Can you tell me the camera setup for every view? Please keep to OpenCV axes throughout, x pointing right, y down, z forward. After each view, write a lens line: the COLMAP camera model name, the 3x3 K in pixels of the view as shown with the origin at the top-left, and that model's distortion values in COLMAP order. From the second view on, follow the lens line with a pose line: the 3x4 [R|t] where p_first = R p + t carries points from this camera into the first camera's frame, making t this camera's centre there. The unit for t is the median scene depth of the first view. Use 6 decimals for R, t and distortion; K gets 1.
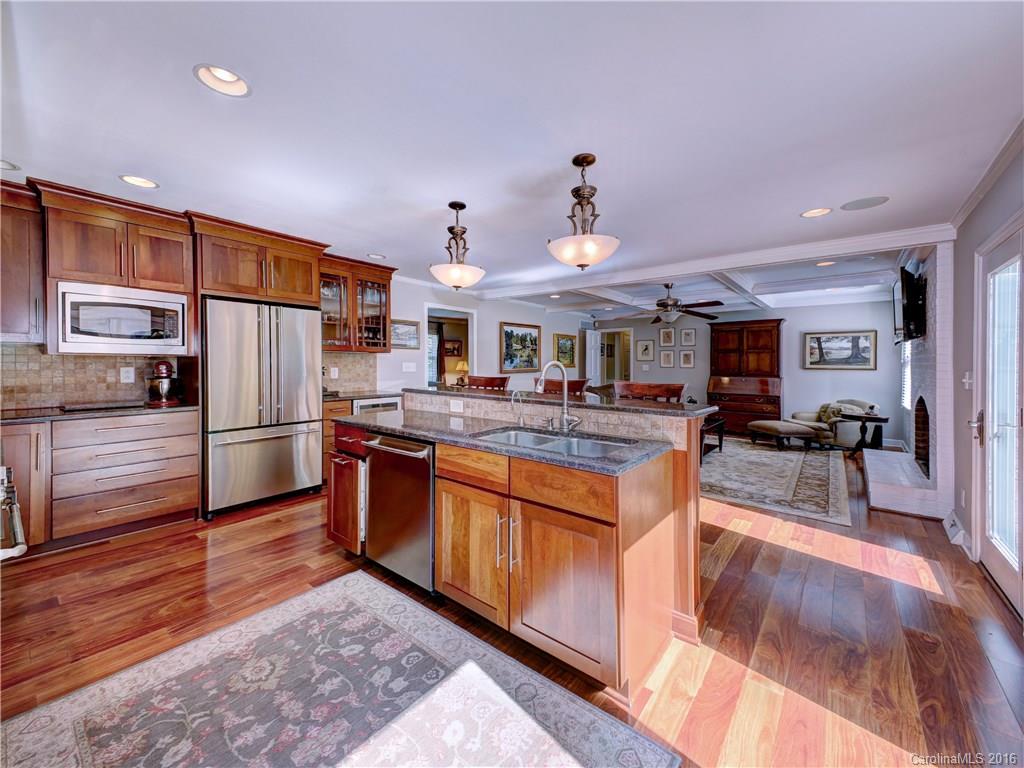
lens RADIAL K [[402.0, 0, 491.5], [0, 402.0, 365.8], [0, 0, 1]] dist [0.037247, -0.000089]
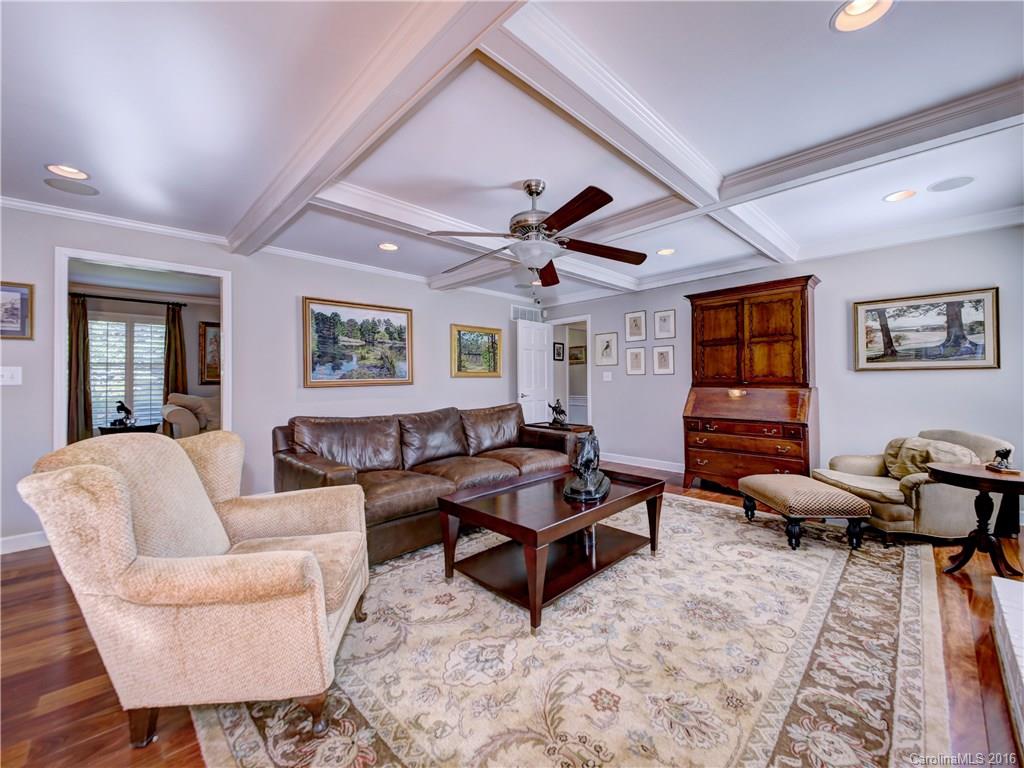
lens RADIAL K [[409.4, 0, 521.4], [0, 409.4, 379.2], [0, 0, 1]] dist [0.022894, -0.013864]
pose [[0.997265, -0.014818, -0.072402, 0.371703], [0.013964, 0.999827, -0.012291, 0.019161], [0.072572, 0.011246, 0.997300, 0.439757]]
